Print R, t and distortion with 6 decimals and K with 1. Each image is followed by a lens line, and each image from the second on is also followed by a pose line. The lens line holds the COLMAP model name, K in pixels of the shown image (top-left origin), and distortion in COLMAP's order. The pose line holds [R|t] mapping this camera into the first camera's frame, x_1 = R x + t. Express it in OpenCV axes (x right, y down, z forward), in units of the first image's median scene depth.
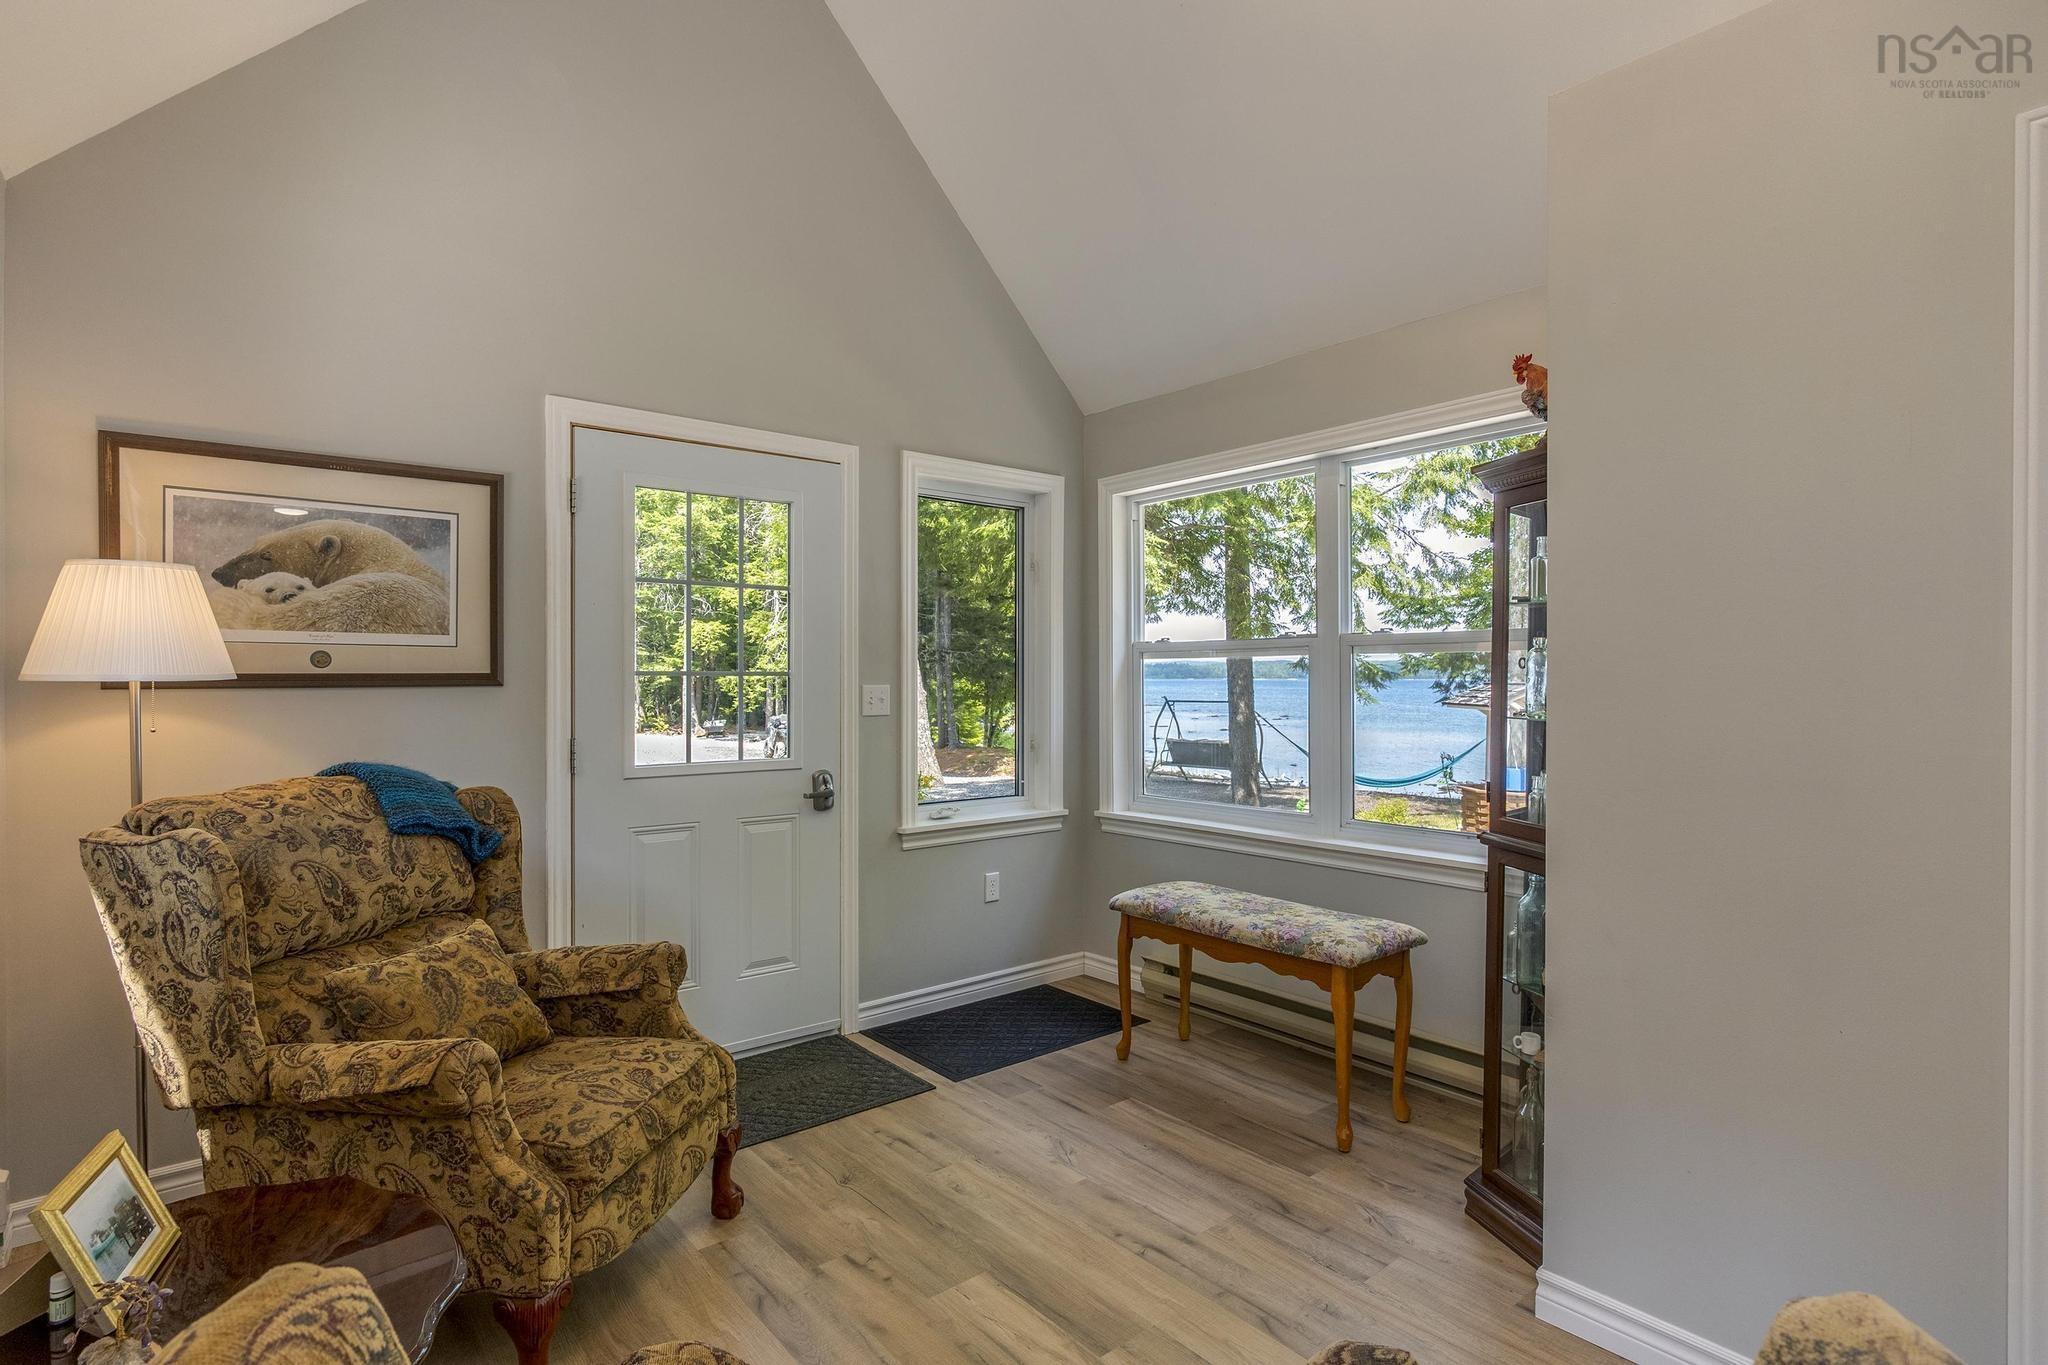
lens RADIAL K [[1001.8, 0, 1030.1], [0, 1001.8, 675.7], [0, 0, 1]] dist [-0.004412, 0.000186]
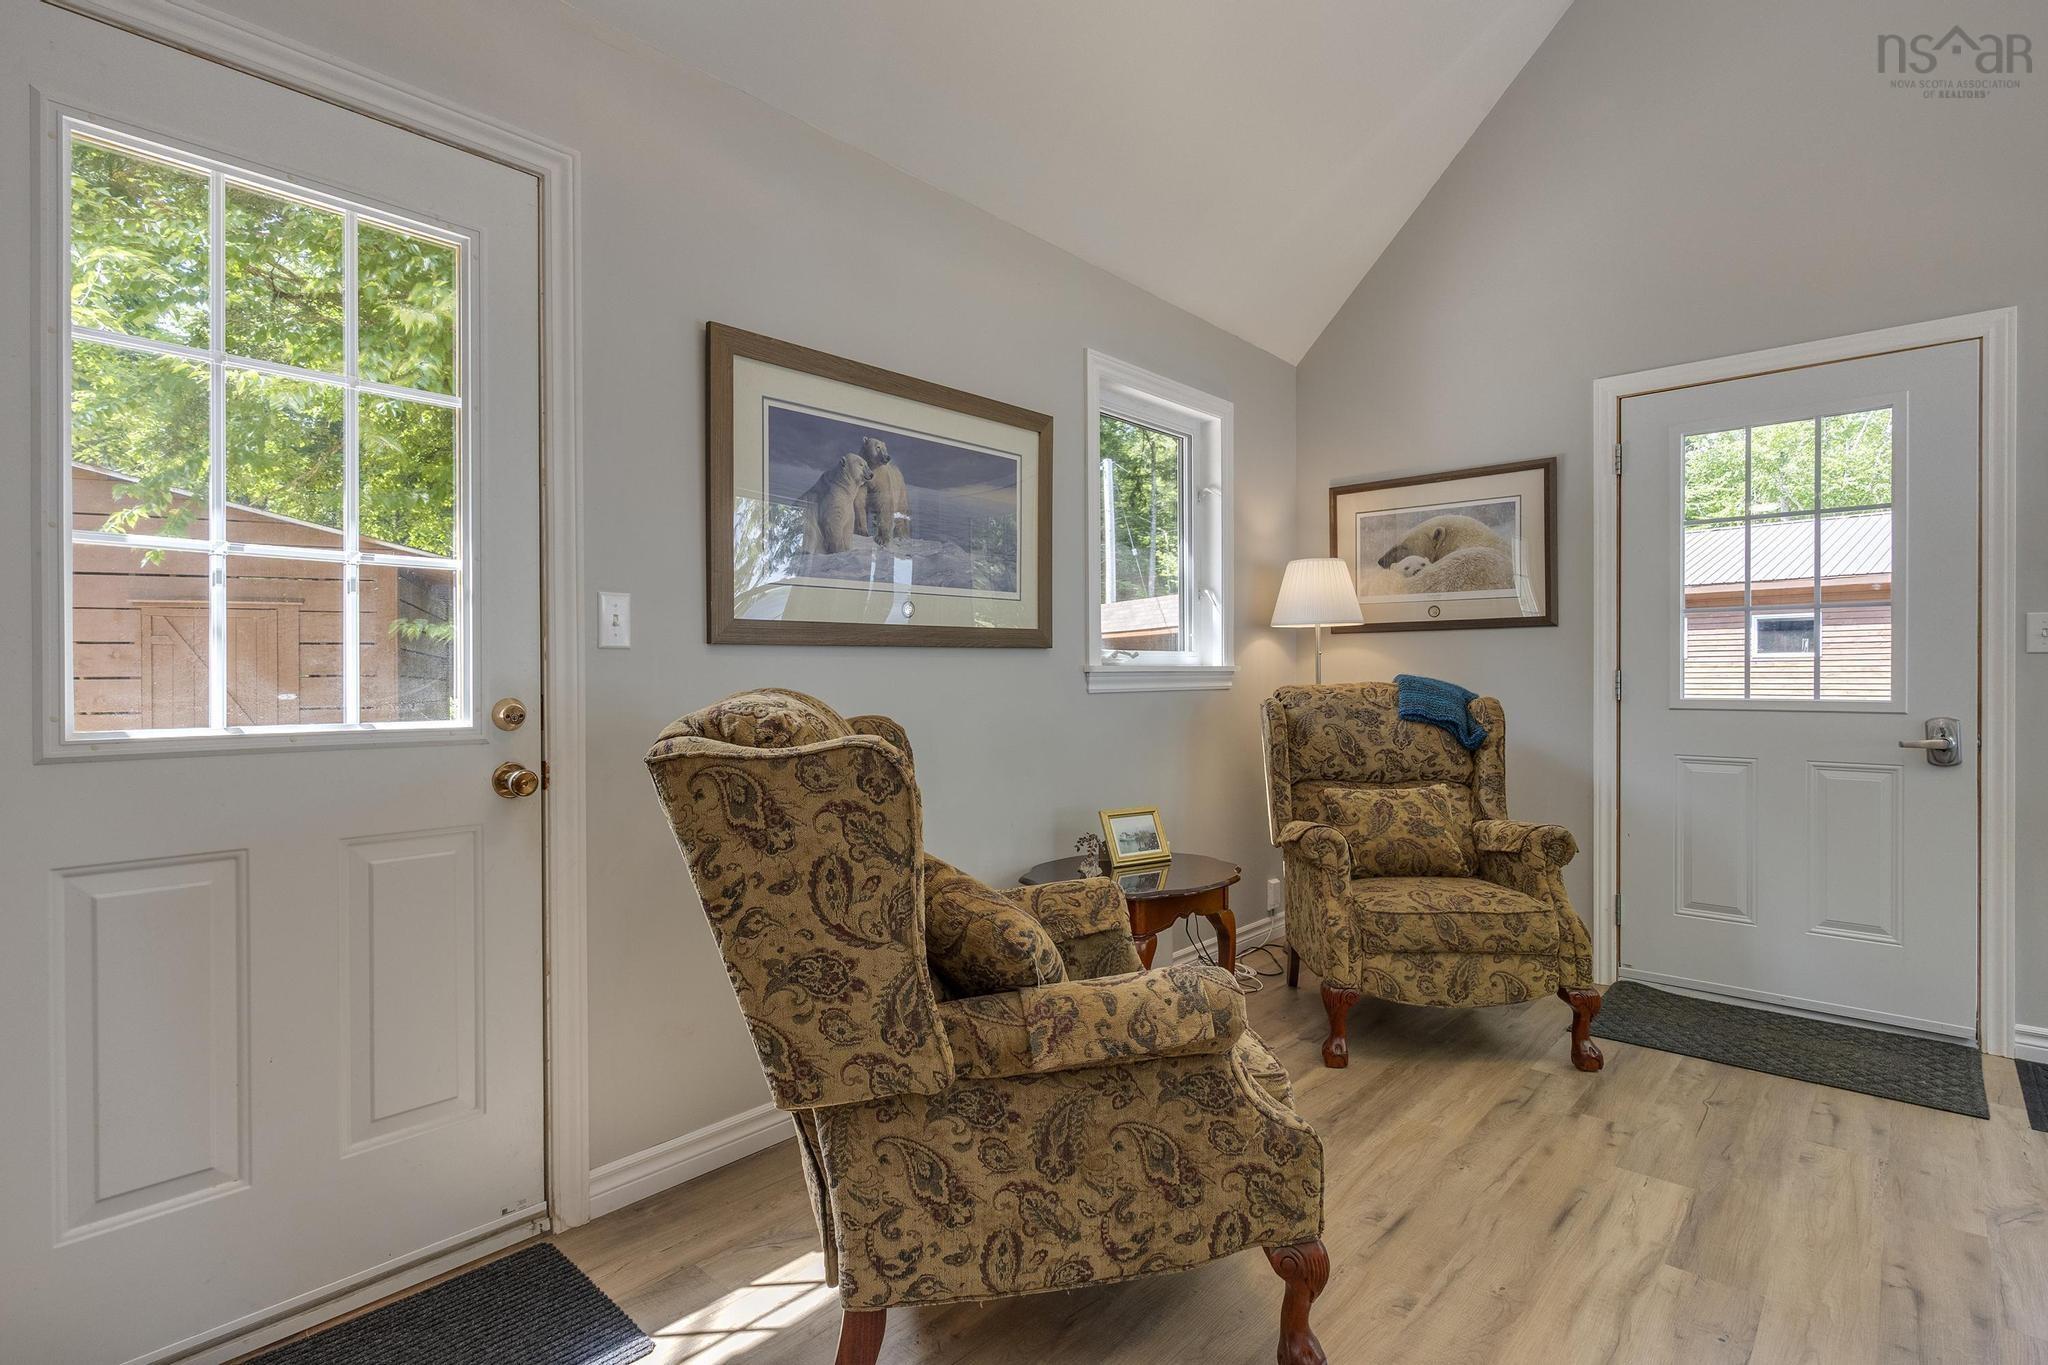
lens RADIAL K [[1001.8, 0, 1030.1], [0, 1001.8, 675.7], [0, 0, 1]] dist [-0.004412, 0.000186]
pose [[0.160244, -0.001479, -0.987076, 0.674526], [0.002981, 0.999995, -0.001014, 0.080388], [0.987073, -0.002780, 0.160248, 0.174129]]
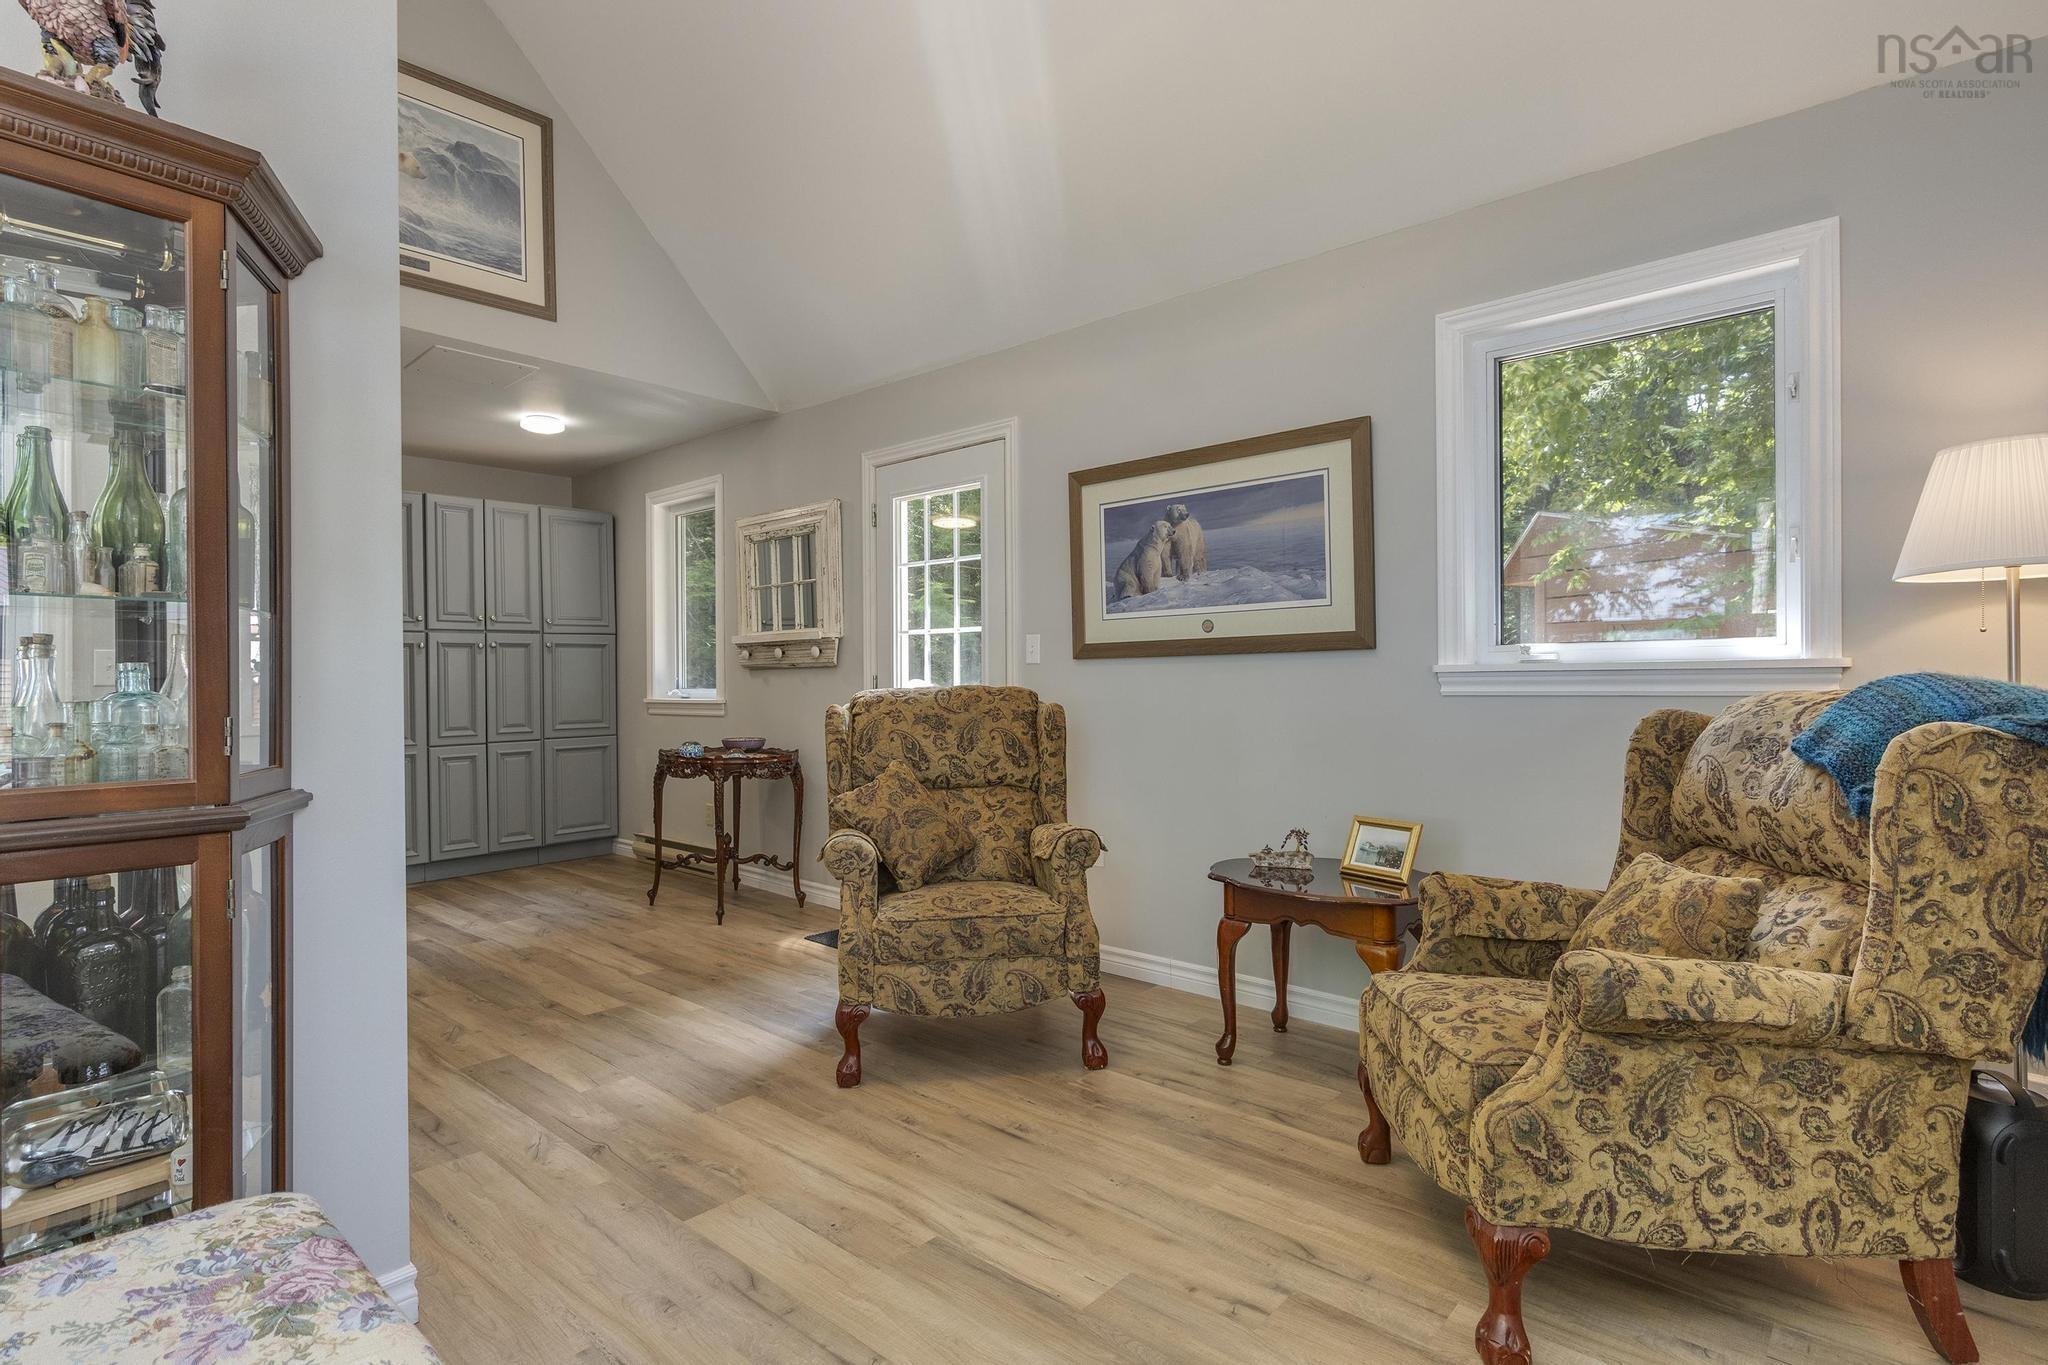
lens RADIAL K [[1001.8, 0, 1030.1], [0, 1001.8, 675.7], [0, 0, 1]] dist [-0.004412, 0.000186]
pose [[-0.984432, 0.017442, -0.174897, 0.107909], [0.015926, 0.999823, 0.010064, 0.059950], [0.175041, 0.007122, -0.984535, 1.489619]]
